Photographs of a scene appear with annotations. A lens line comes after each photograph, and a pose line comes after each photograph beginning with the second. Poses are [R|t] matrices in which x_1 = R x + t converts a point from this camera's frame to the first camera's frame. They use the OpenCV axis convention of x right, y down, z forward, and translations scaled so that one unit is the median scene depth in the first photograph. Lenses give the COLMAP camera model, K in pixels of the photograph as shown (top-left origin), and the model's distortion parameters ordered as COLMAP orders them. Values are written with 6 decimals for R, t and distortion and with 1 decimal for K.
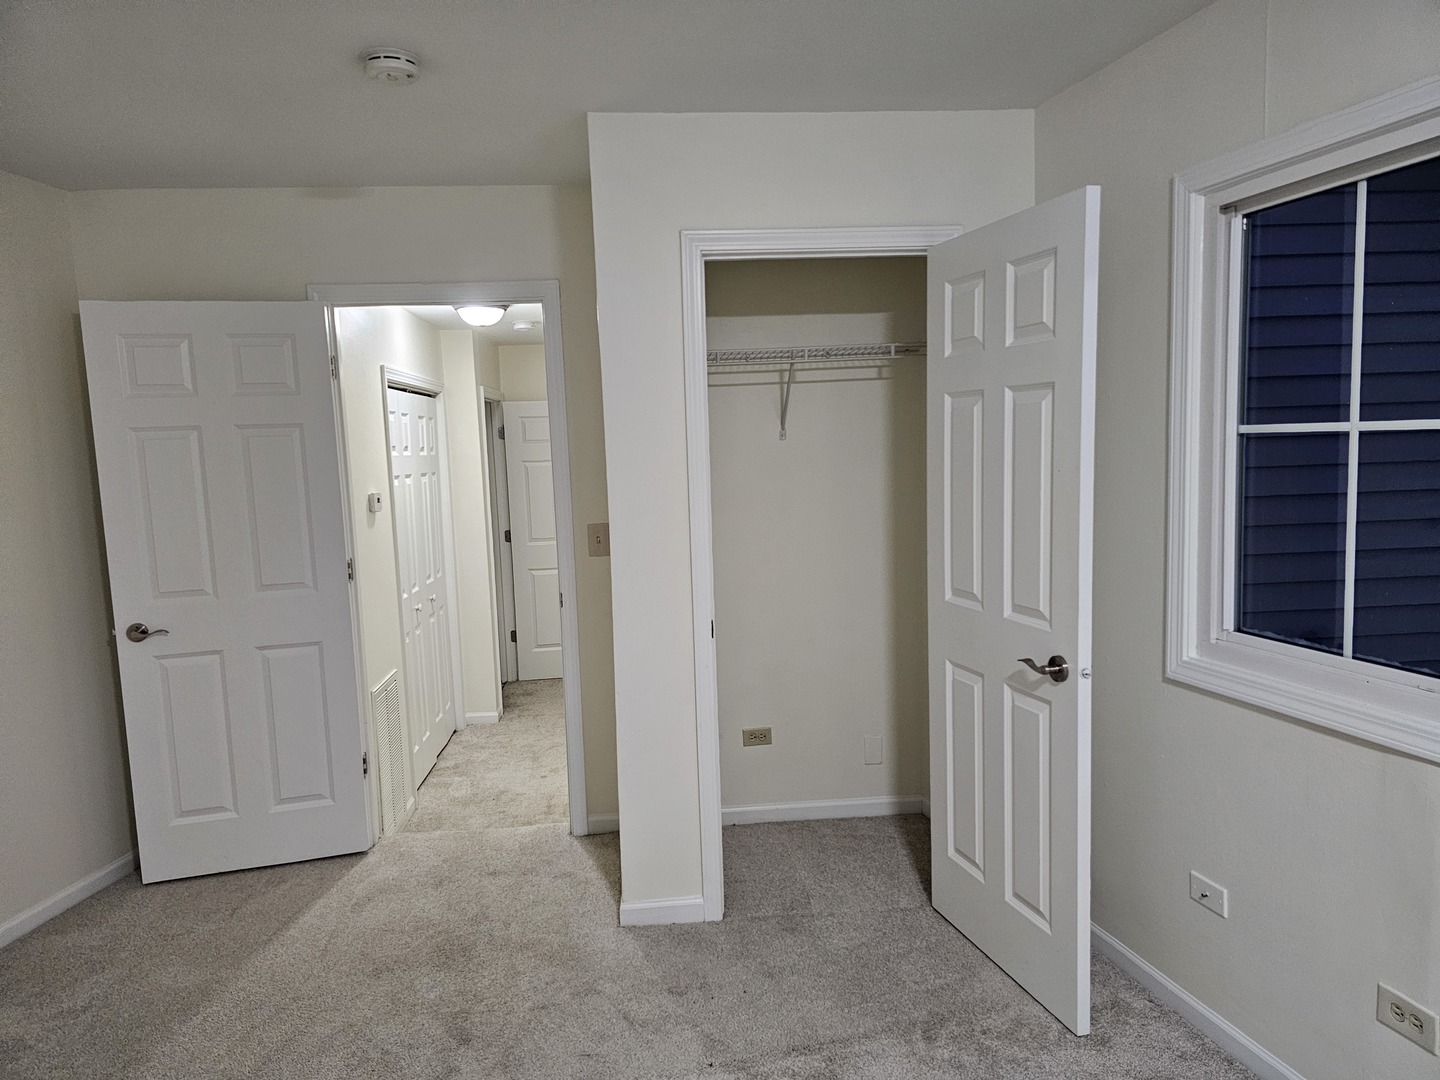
lens RADIAL K [[963.2, 0, 720.8], [0, 963.2, 540.9], [0, 0, 1]] dist [0.002848, 0.000878]
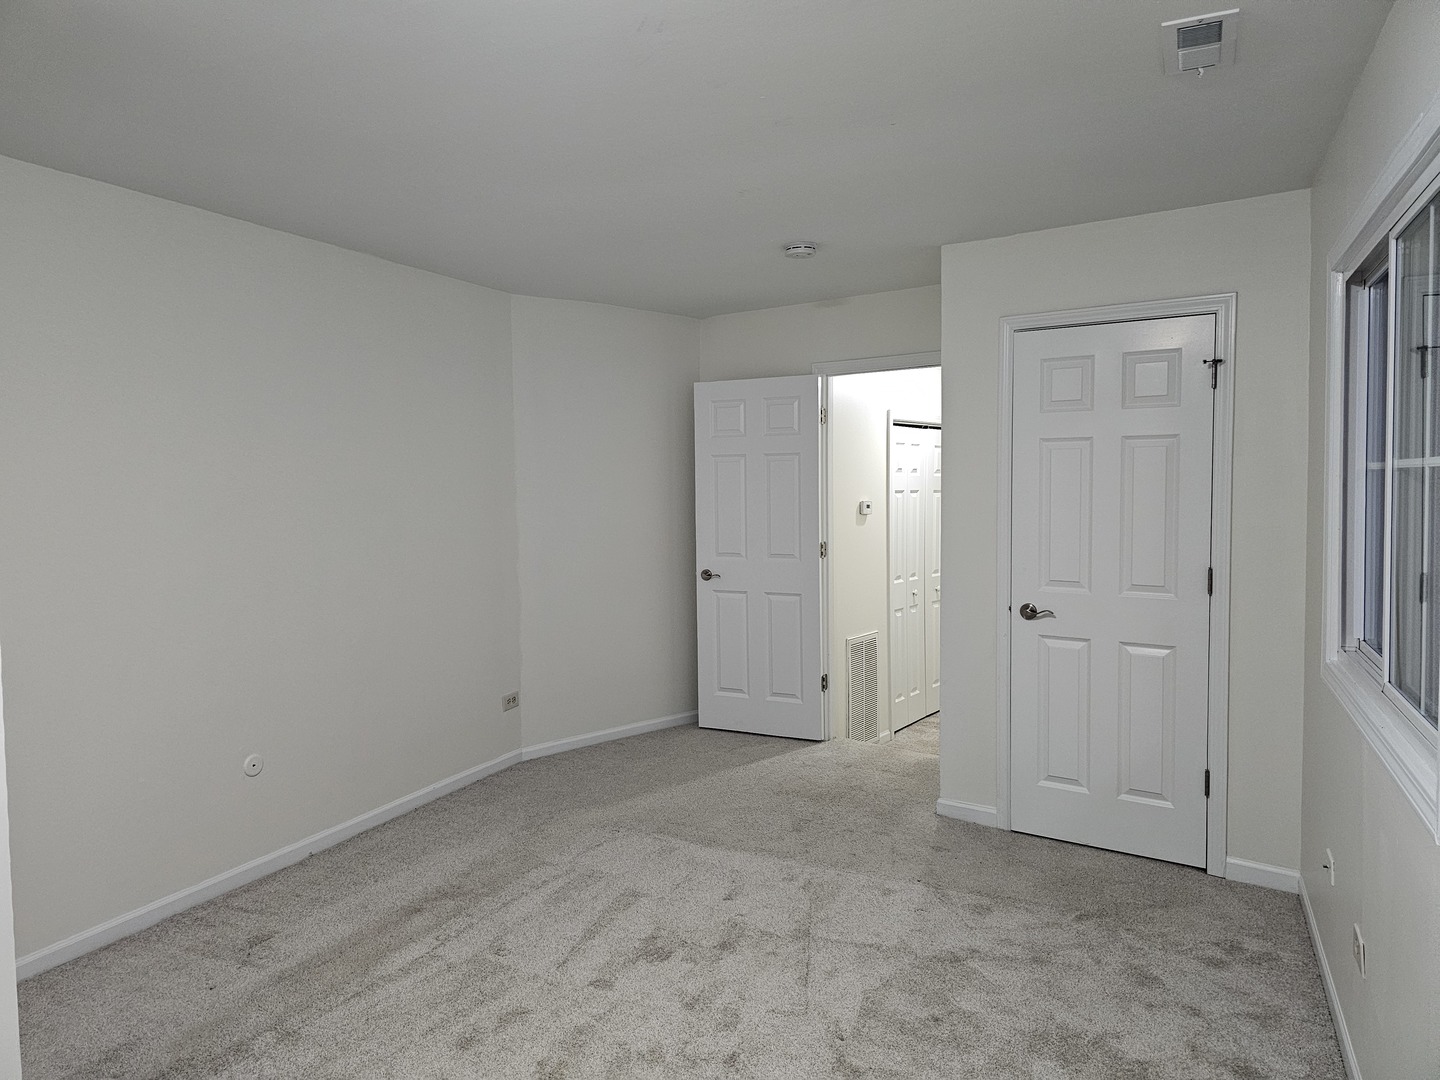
lens RADIAL K [[966.4, 0, 719.5], [0, 966.4, 503.1], [0, 0, 1]] dist [0.067246, -0.067550]
pose [[0.755613, 0.040826, -0.653745, 0.516802], [-0.084844, 0.995748, -0.035881, 0.028308], [0.649500, 0.082579, 0.755864, -0.279815]]
